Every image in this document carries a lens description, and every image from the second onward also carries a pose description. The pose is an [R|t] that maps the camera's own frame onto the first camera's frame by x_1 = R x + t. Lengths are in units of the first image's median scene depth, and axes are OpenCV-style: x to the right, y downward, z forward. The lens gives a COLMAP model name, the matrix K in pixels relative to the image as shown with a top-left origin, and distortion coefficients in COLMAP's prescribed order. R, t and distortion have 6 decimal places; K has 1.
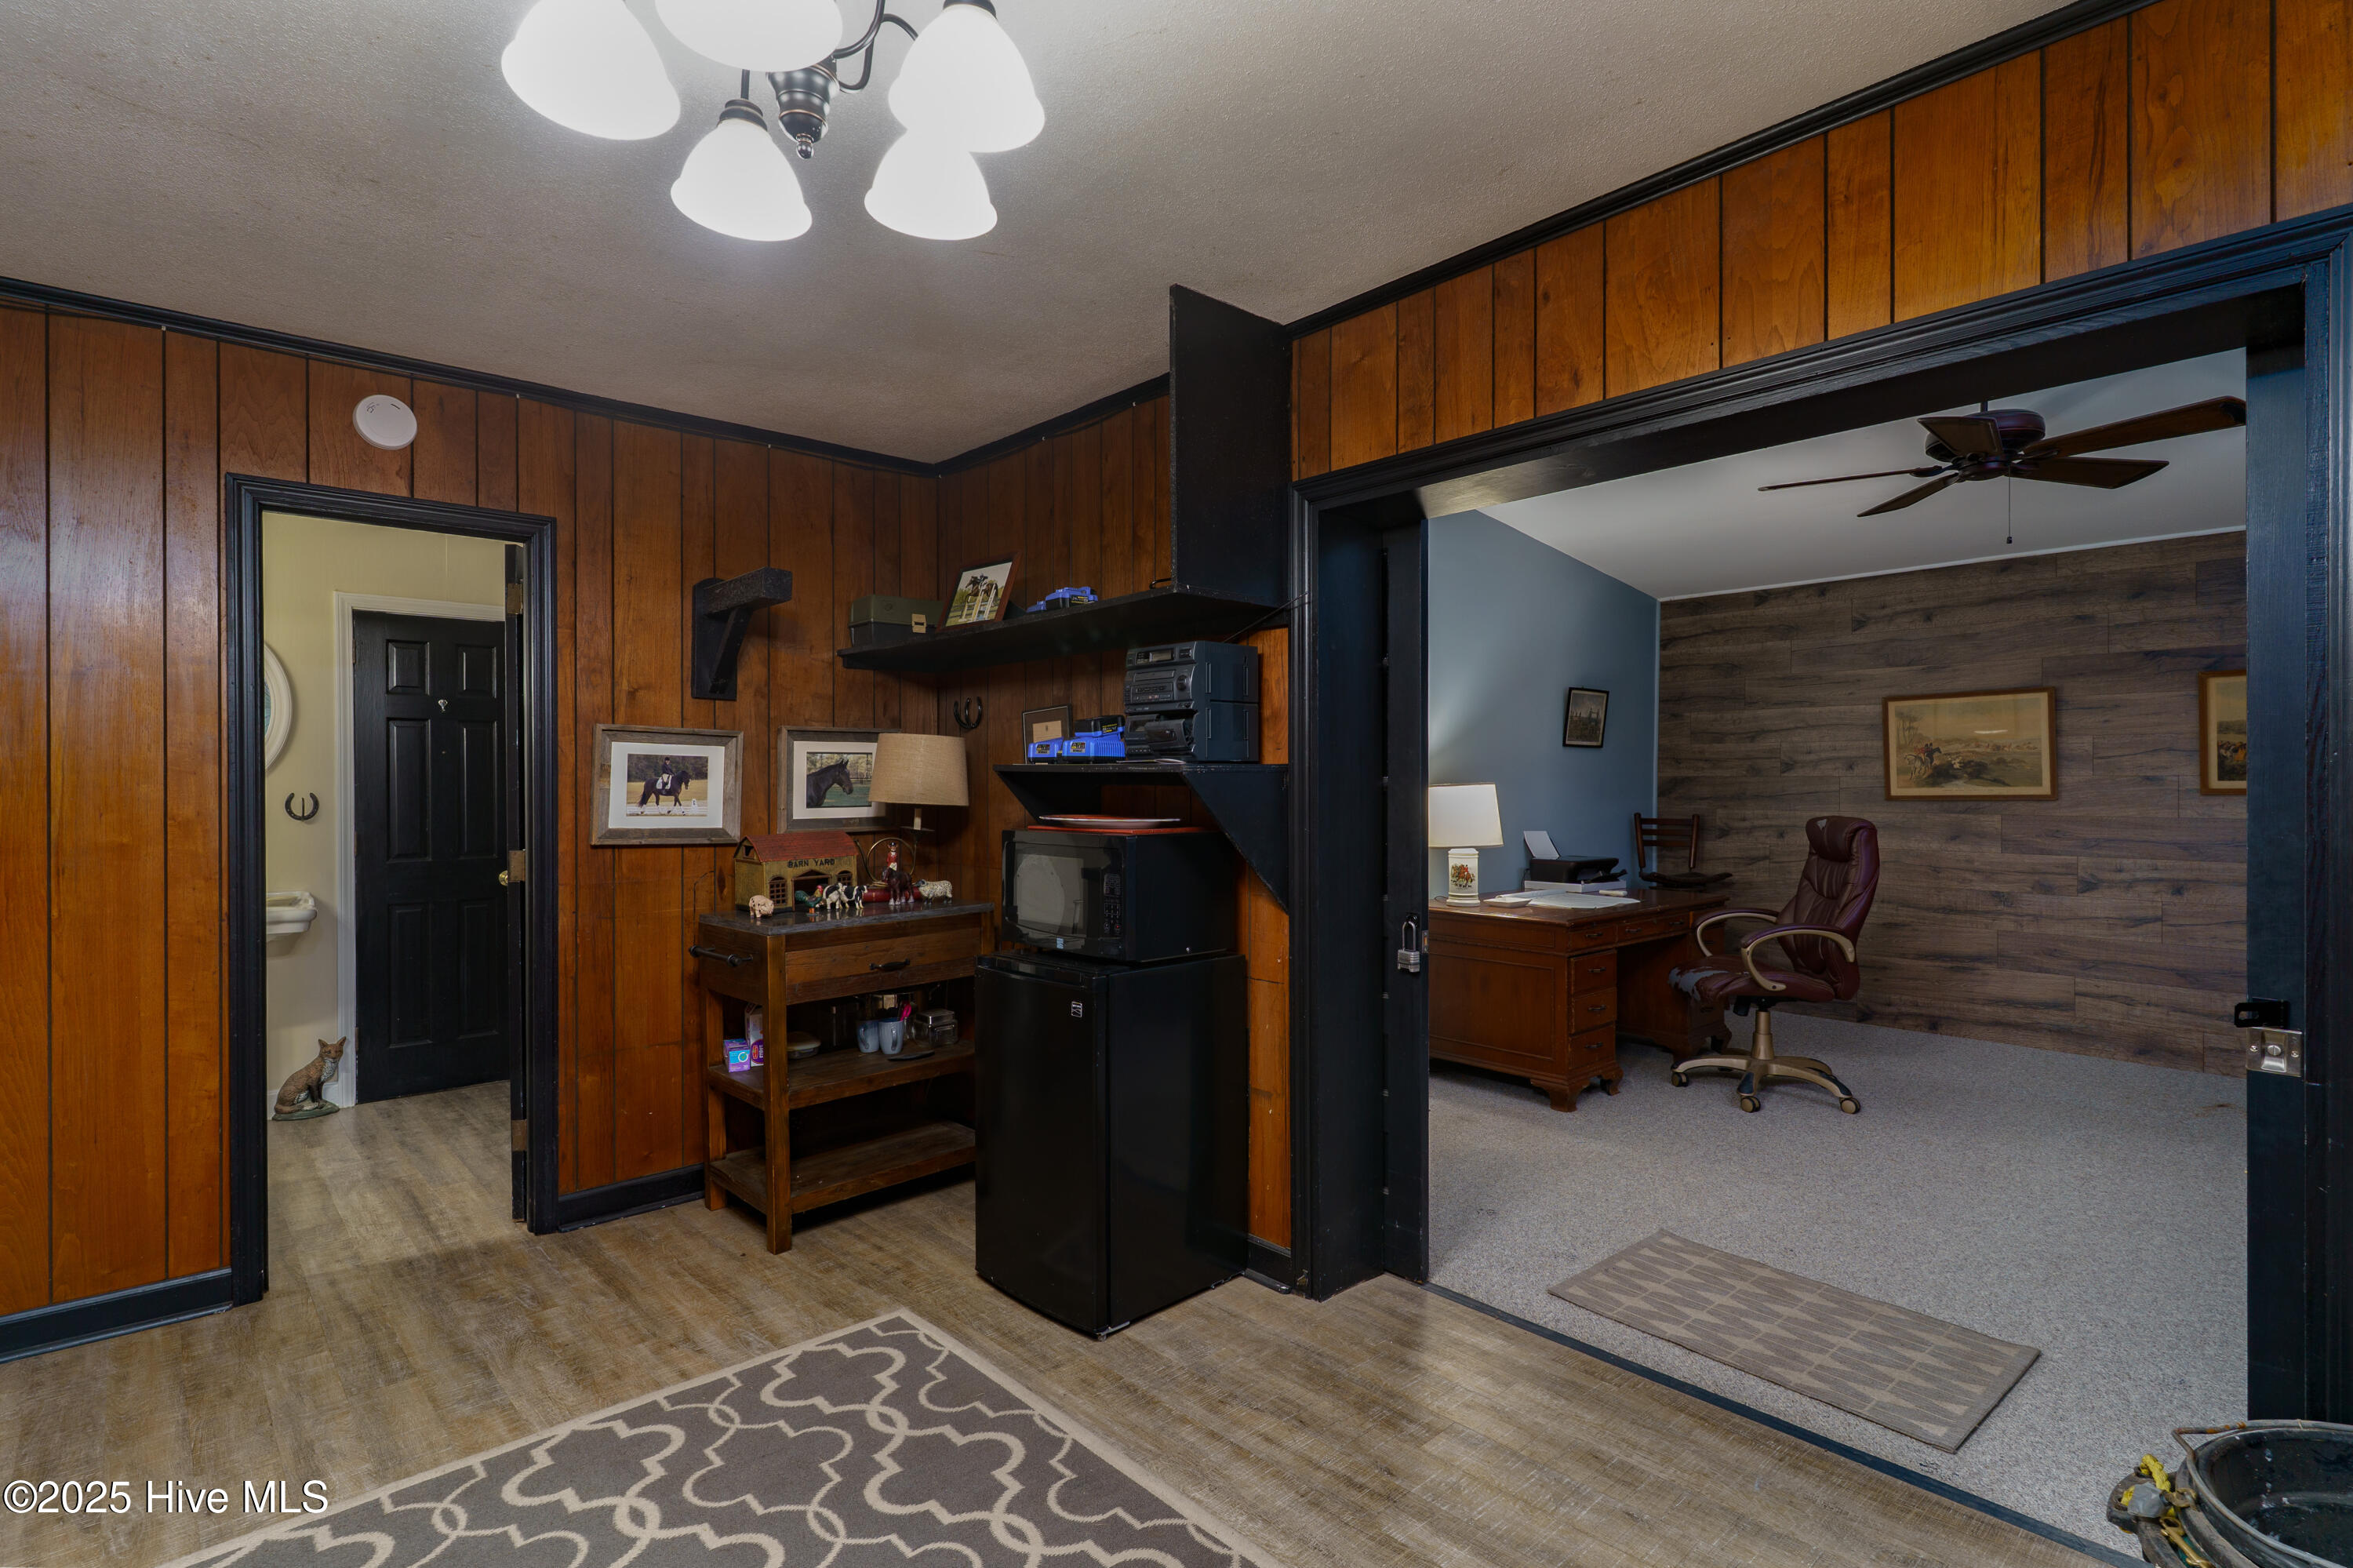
lens RADIAL K [[1126.5, 0, 1180.2], [0, 1126.5, 798.7], [0, 0, 1]] dist [0.002337, -0.000919]
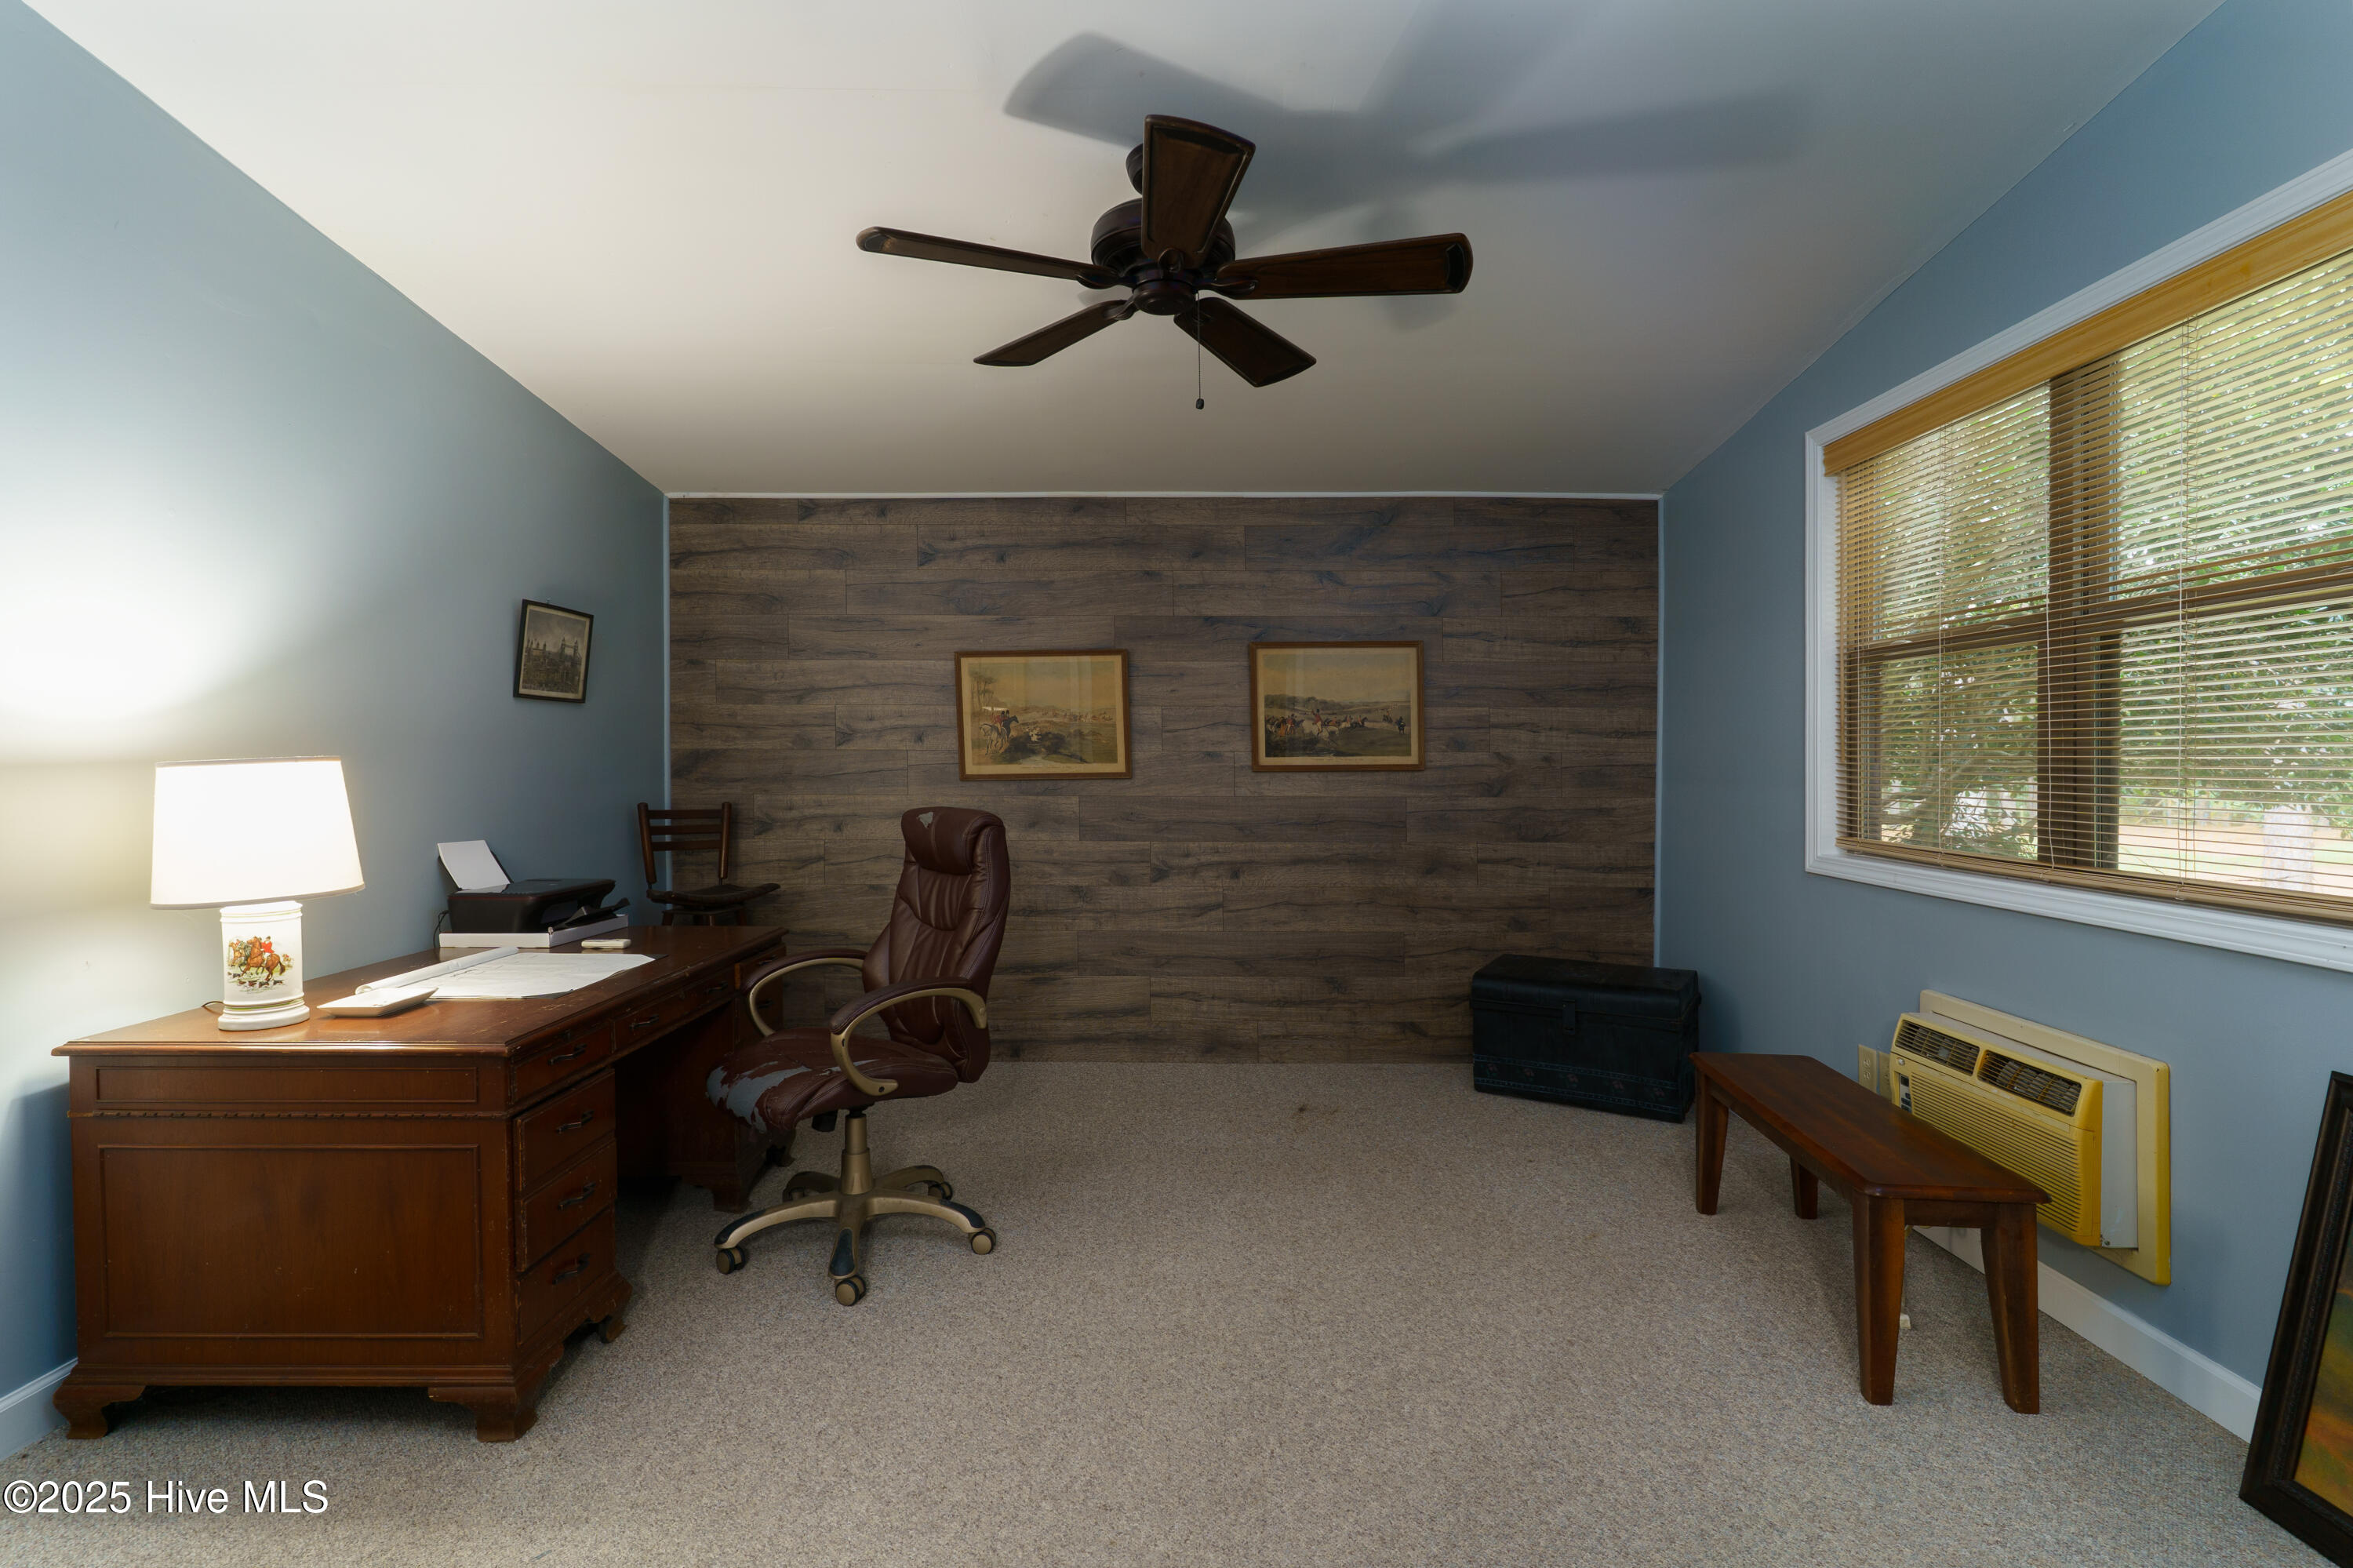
lens RADIAL K [[1126.5, 0, 1180.2], [0, 1126.5, 798.7], [0, 0, 1]] dist [0.002337, -0.000919]
pose [[0.669734, -0.025115, 0.742176, 0.148264], [0.008835, 0.999627, 0.025855, -0.005363], [-0.742549, -0.010759, 0.669706, 0.379760]]
